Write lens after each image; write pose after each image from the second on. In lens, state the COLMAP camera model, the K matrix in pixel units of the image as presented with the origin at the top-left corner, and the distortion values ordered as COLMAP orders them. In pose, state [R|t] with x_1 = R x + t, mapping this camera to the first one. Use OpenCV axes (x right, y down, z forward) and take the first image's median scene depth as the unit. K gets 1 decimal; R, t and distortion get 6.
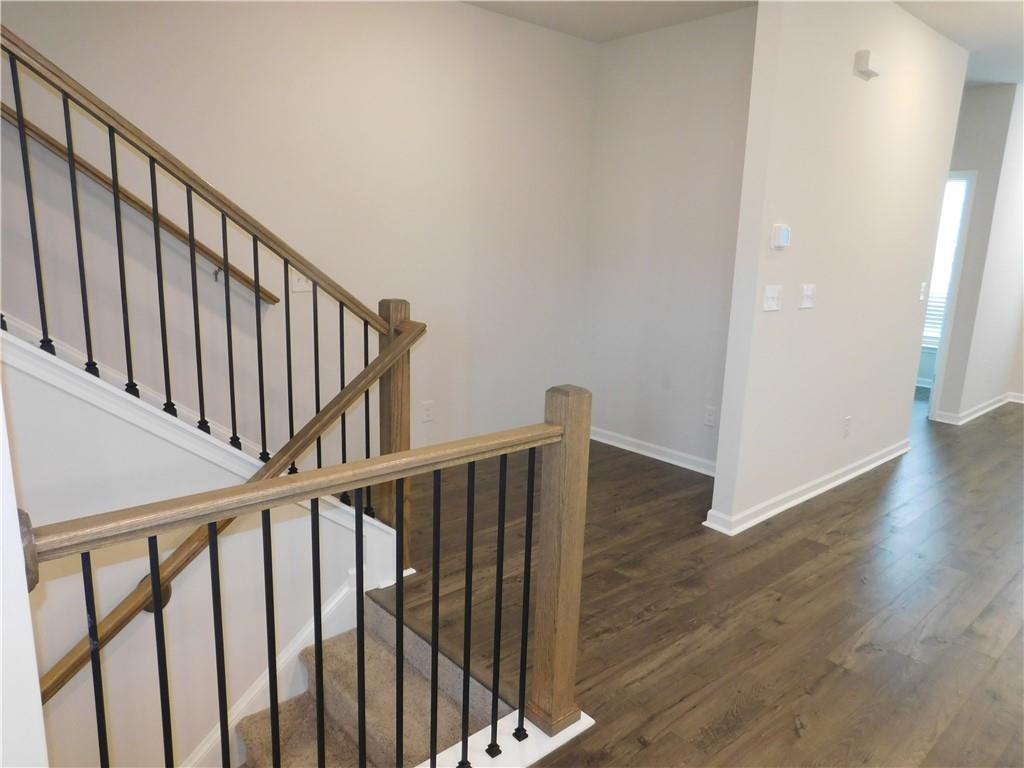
lens RADIAL K [[685.2, 0, 512.0], [0, 685.2, 384.0], [0, 0, 1]] dist [-0.052431, 0.050293]
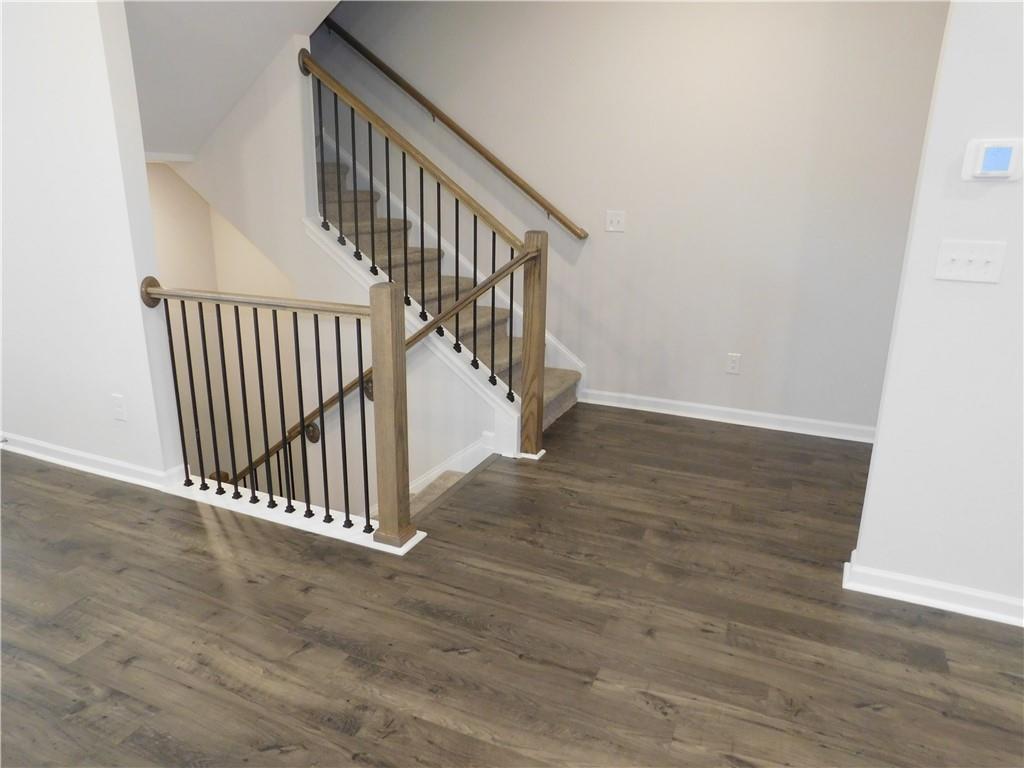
lens RADIAL K [[685.2, 0, 512.0], [0, 685.2, 384.0], [0, 0, 1]] dist [-0.052431, 0.050293]
pose [[0.418207, 0.225201, -0.879993, 0.992556], [-0.187400, 0.969329, 0.159003, -0.044380], [0.888811, 0.098415, 0.447583, 0.451352]]
